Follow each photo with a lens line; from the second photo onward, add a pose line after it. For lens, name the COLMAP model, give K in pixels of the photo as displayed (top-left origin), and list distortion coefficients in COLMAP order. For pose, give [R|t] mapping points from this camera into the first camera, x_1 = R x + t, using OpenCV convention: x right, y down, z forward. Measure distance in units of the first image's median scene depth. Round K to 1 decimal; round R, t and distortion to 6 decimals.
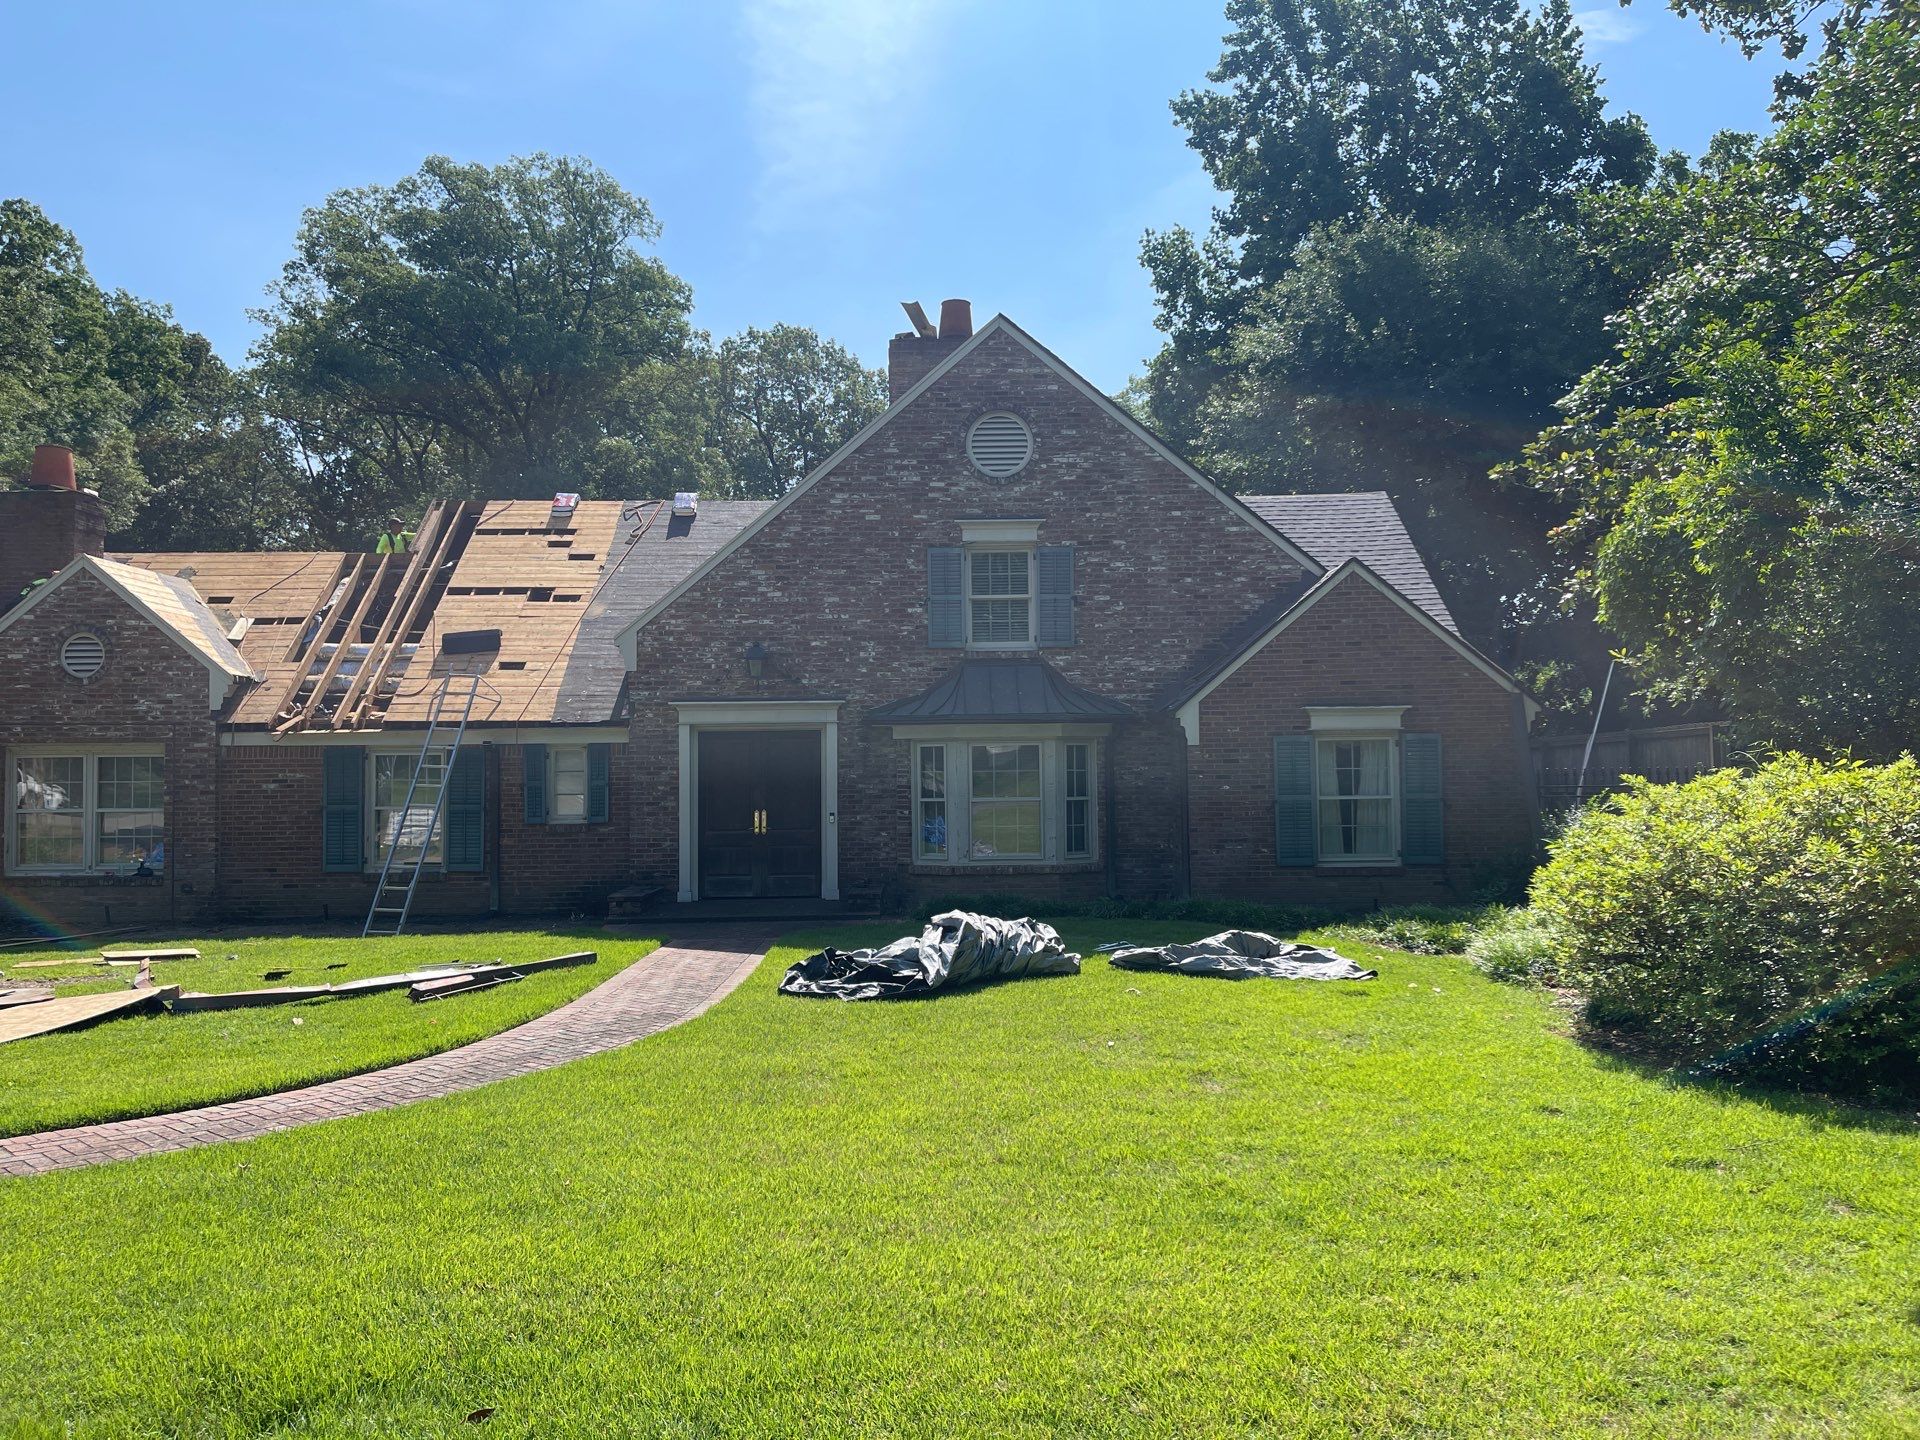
lens RADIAL K [[1442.7, 0, 952.6], [0, 1442.7, 709.7], [0, 0, 1]] dist [0.077367, -0.099637]
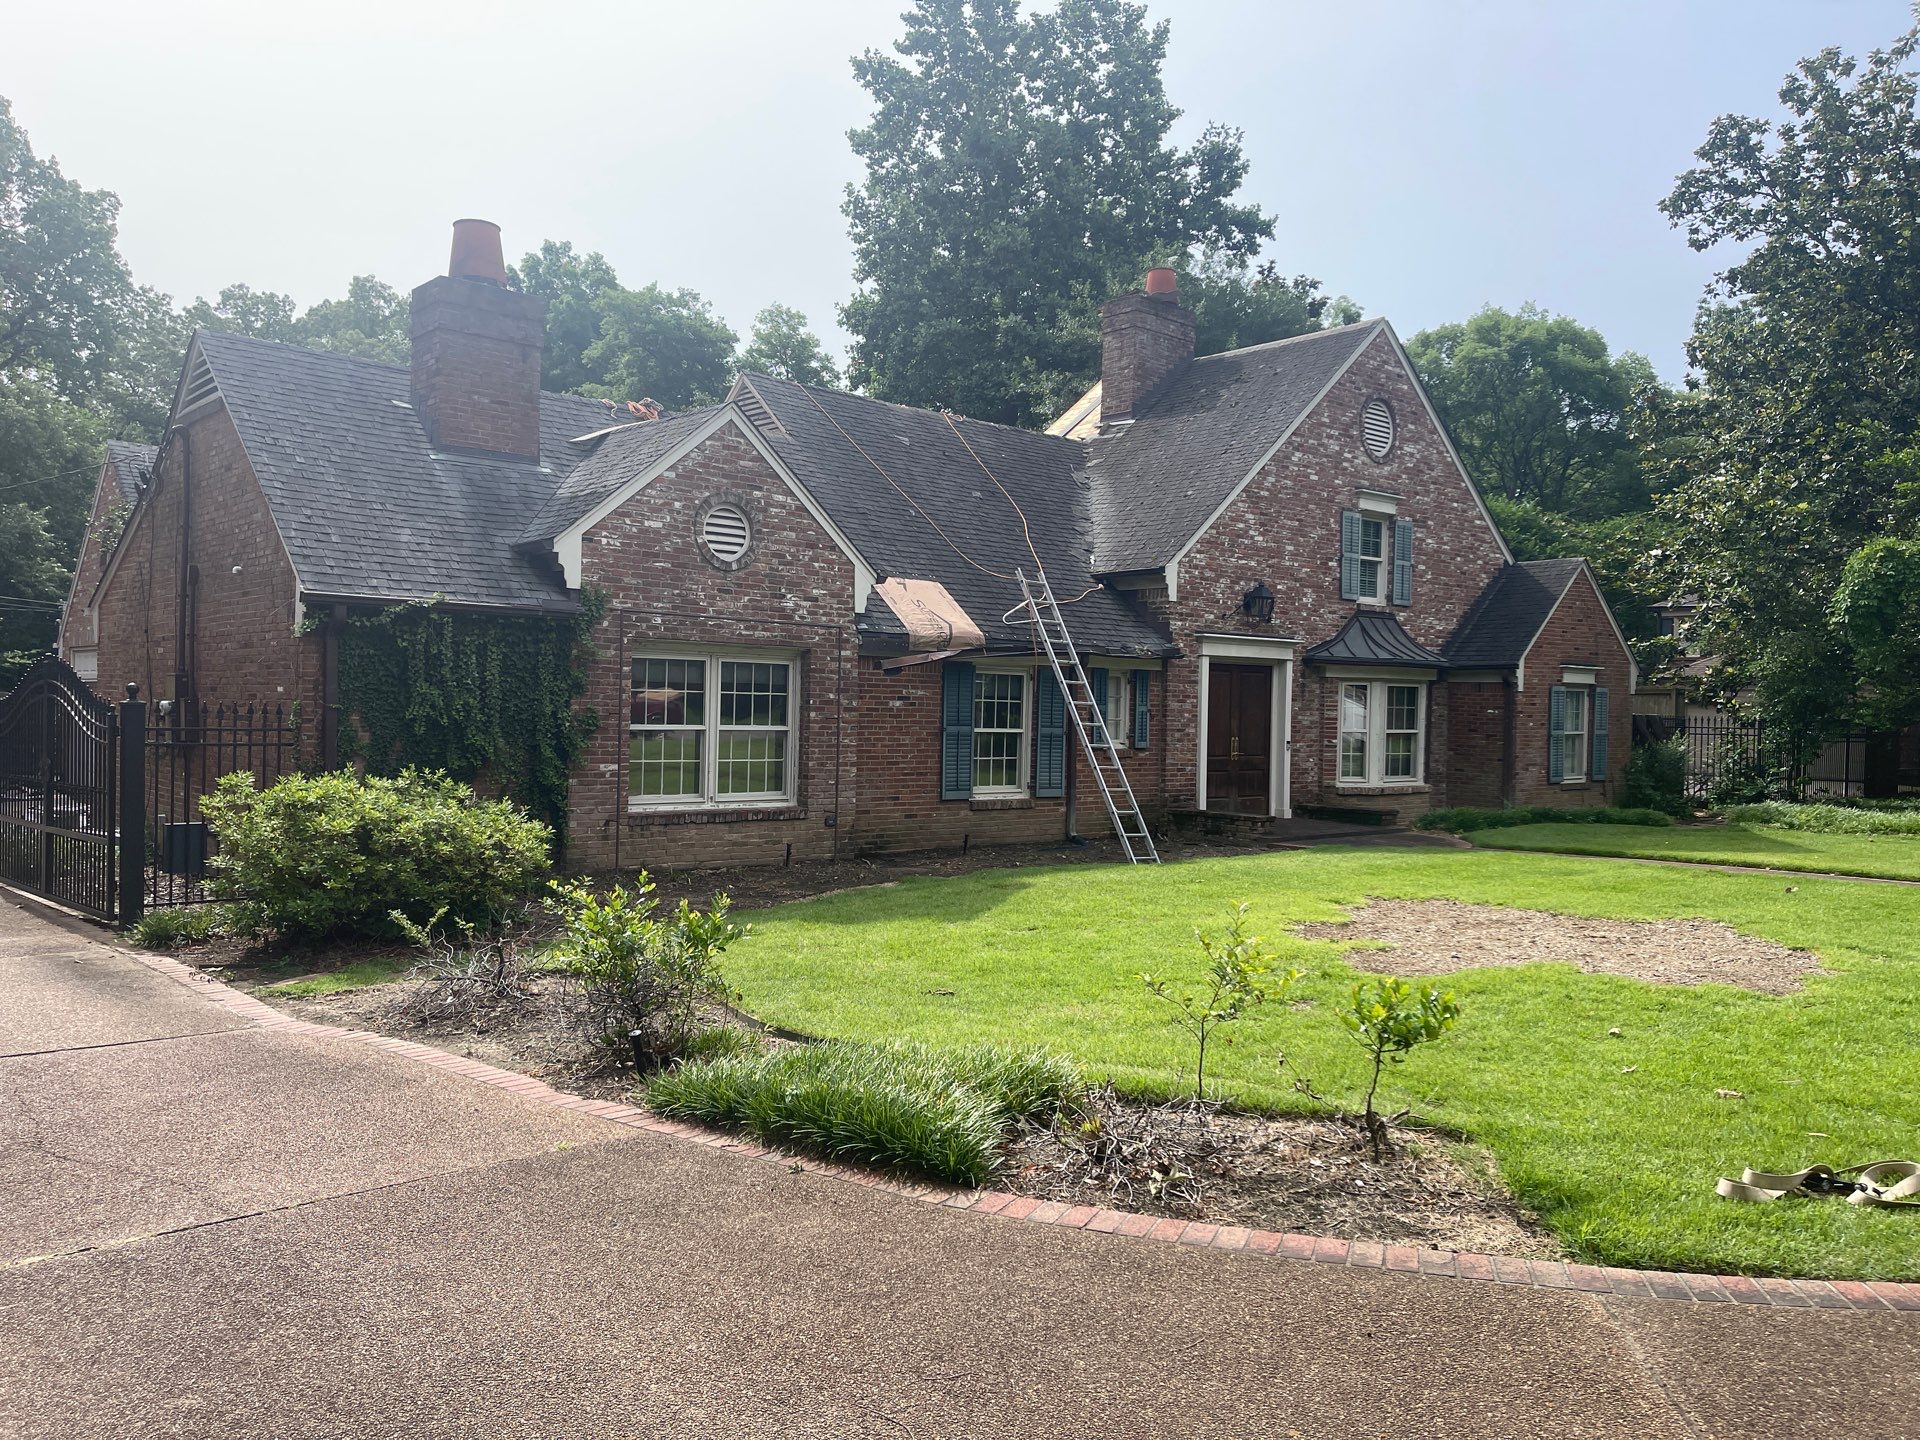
lens RADIAL K [[1442.7, 0, 959.8], [0, 1442.7, 724.2], [0, 0, 1]] dist [0.077367, -0.099637]
pose [[0.758856, 0.016319, 0.651055, -0.995945], [-0.053183, 0.997900, 0.036976, 0.030467], [-0.649084, -0.062685, 0.758130, 0.313303]]
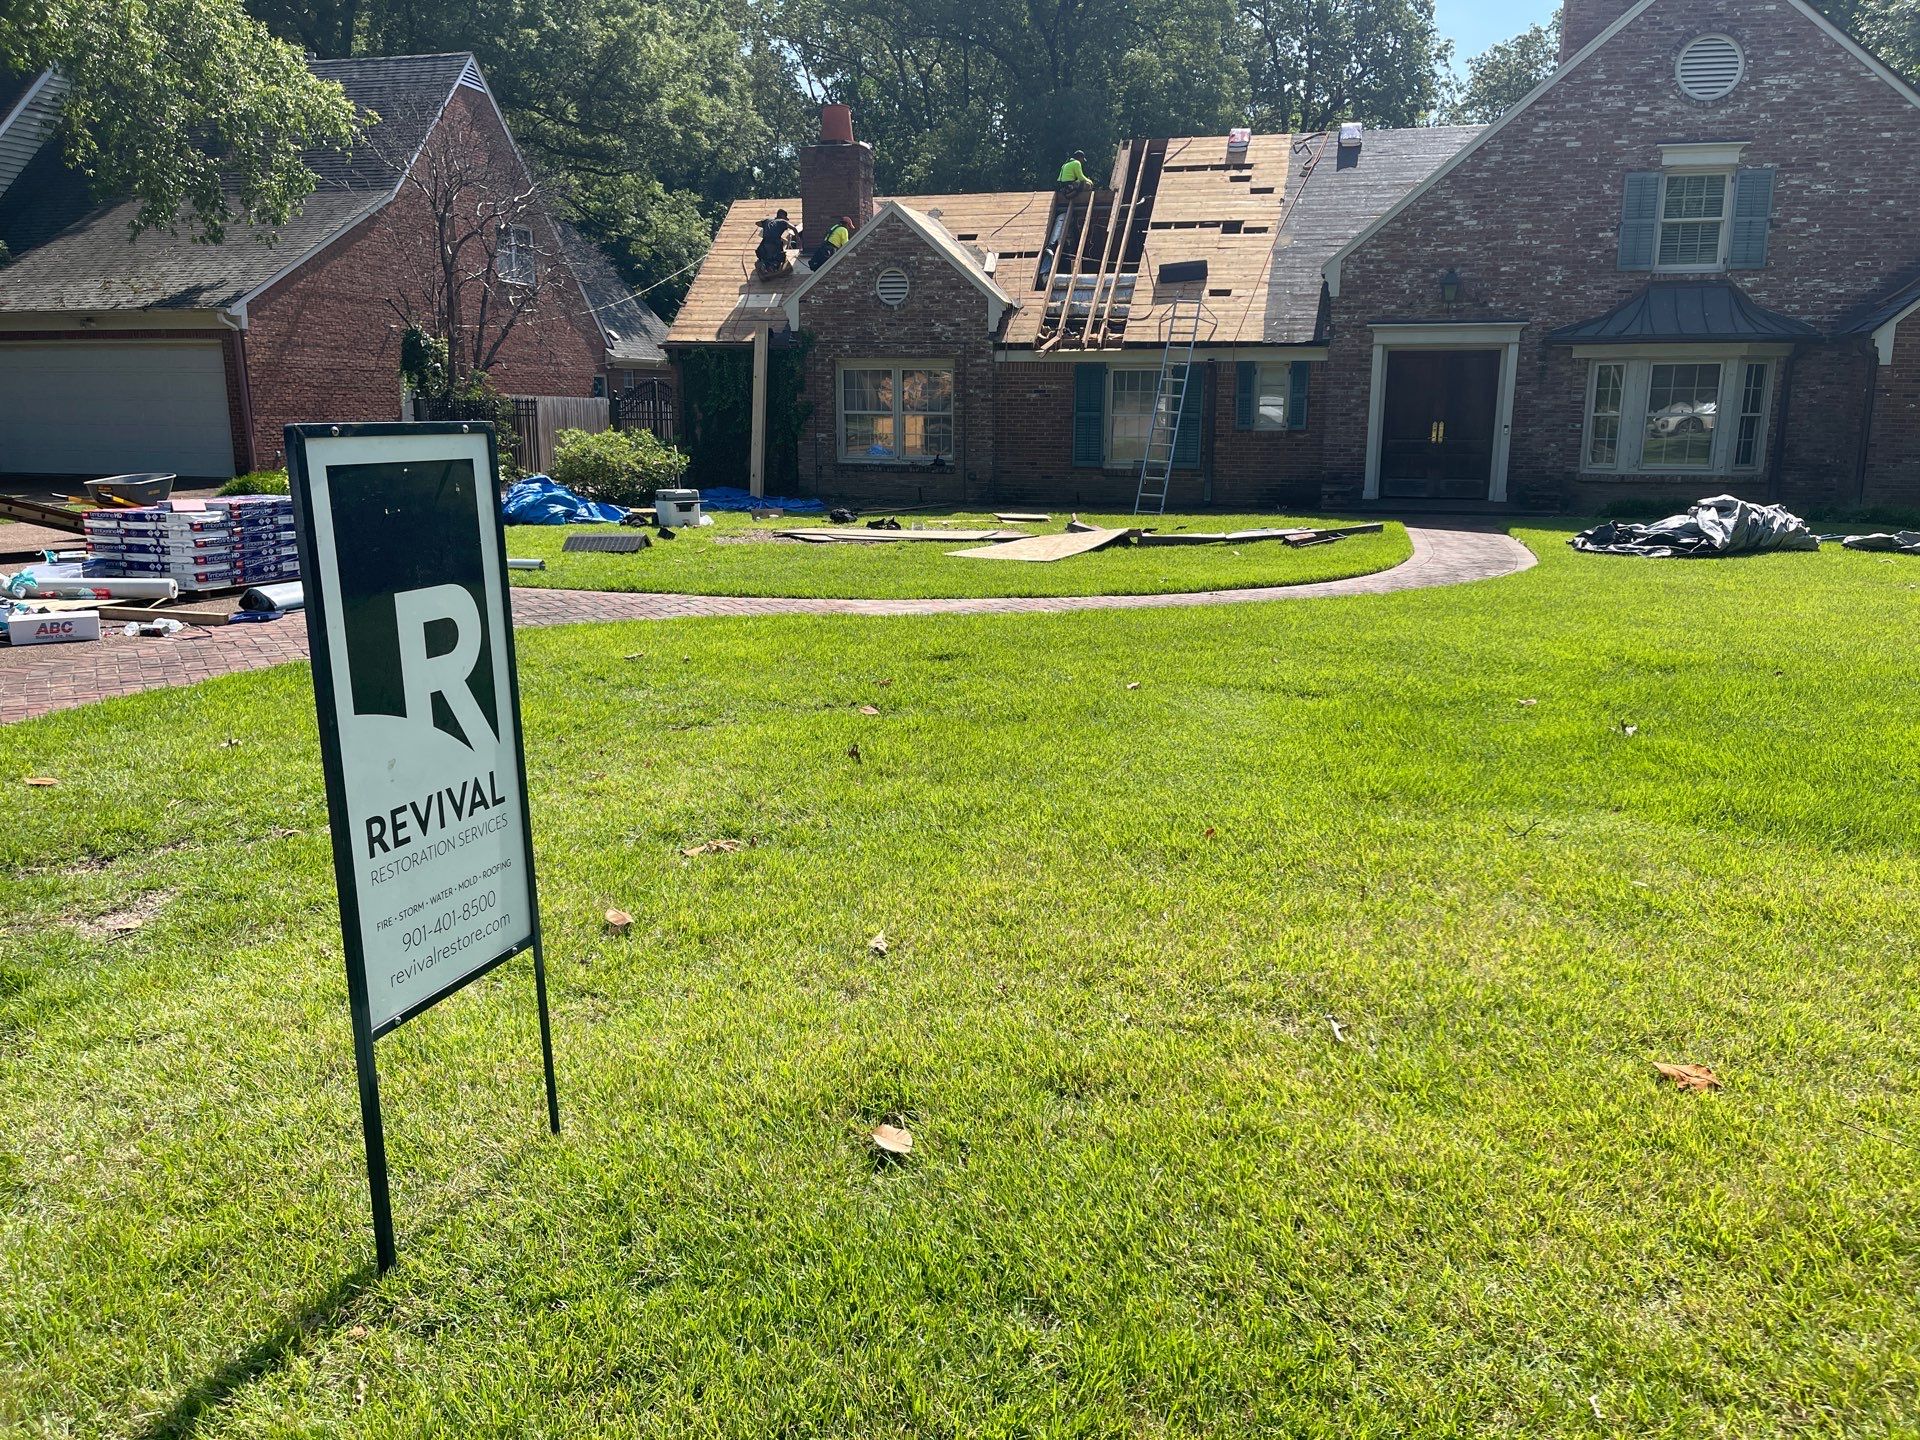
lens RADIAL K [[1442.7, 0, 976.9], [0, 1442.7, 720.7], [0, 0, 1]] dist [0.077367, -0.099637]
pose [[0.963350, 0.072634, -0.258228, -0.170658], [-0.004629, 0.967001, 0.254730, 0.005899], [0.268209, -0.244199, 0.931896, -0.238638]]
